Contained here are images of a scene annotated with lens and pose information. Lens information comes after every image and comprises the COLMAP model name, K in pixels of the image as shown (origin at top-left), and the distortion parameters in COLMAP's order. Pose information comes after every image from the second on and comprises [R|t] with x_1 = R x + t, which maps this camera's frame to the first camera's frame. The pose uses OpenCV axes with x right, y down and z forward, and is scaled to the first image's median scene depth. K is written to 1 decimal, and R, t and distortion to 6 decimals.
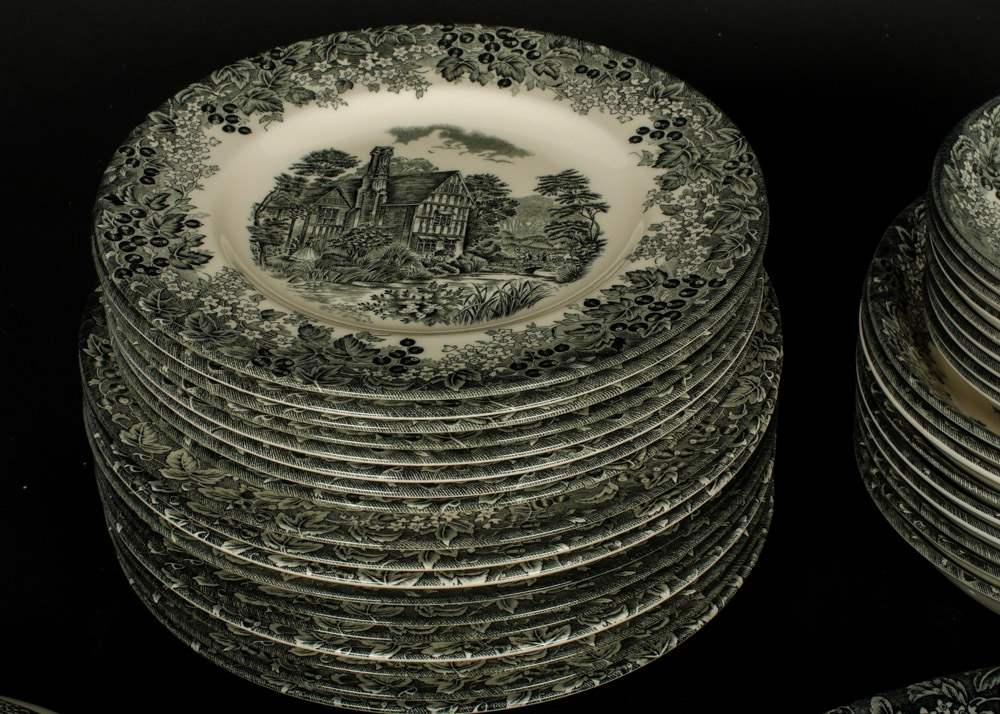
lens RADIAL K [[2214.4, 0, 500.0], [0, 2214.4, 357.0], [0, 0, 1]] dist [-0.389891, 2.161491]
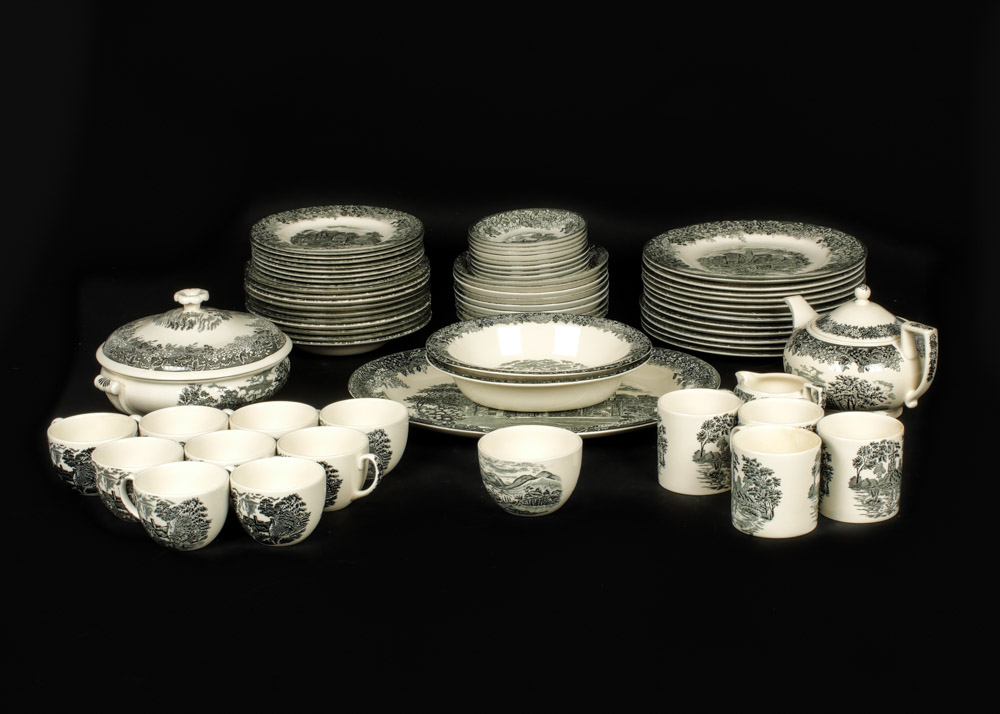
lens RADIAL K [[2214.4, 0, 500.0], [0, 2214.4, 357.0], [0, 0, 1]] dist [-0.389891, 2.161491]
pose [[0.999669, -0.008001, 0.024439, 0.165148], [0.015199, 0.950433, -0.310558, 1.406295], [-0.020743, 0.310827, 0.950240, -2.738032]]
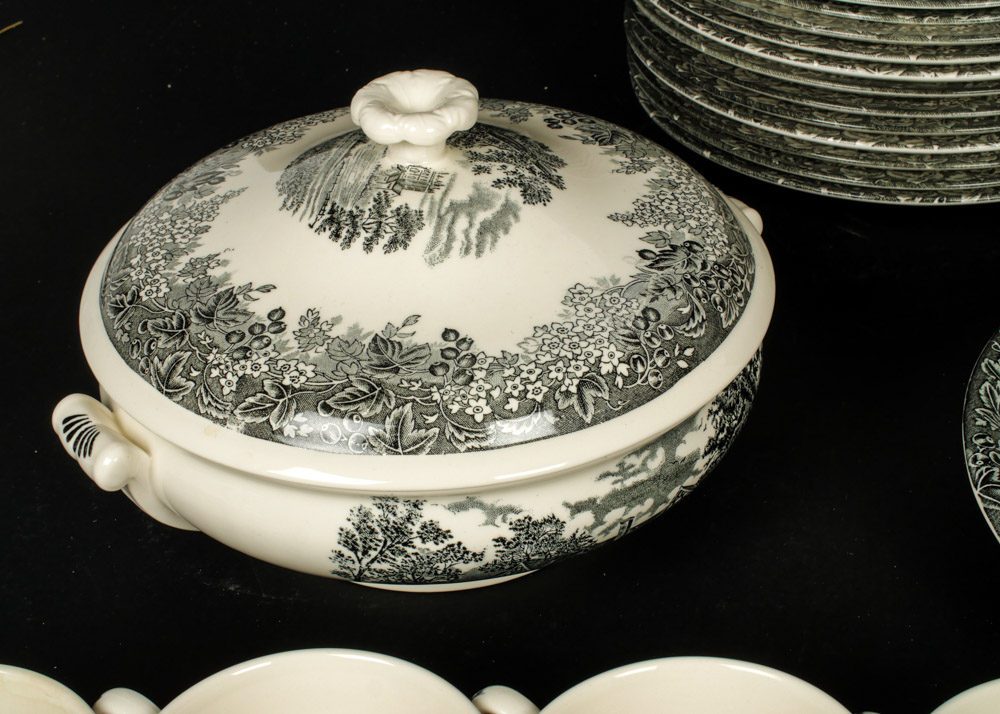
lens RADIAL K [[2214.4, 0, 500.0], [0, 2214.4, 357.0], [0, 0, 1]] dist [-0.389891, 2.161491]
pose [[0.987189, 0.068704, -0.144005, -0.069729], [-0.074064, 0.996734, -0.032191, 0.303381], [0.141323, 0.042445, 0.989053, -0.245250]]
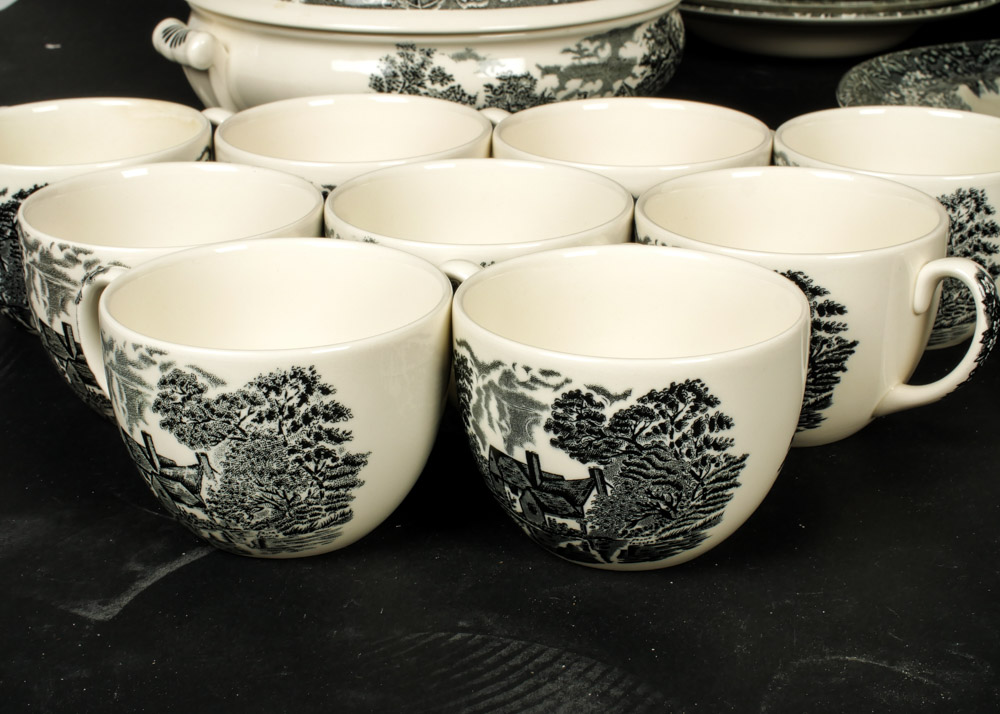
lens RADIAL K [[2214.4, 0, 500.0], [0, 2214.4, 357.0], [0, 0, 1]] dist [-0.389891, 2.161491]
pose [[0.988583, 0.067604, -0.134658, -0.012231], [-0.100141, 0.962548, -0.251940, 0.818033], [0.112583, 0.262548, 0.958328, -0.485823]]
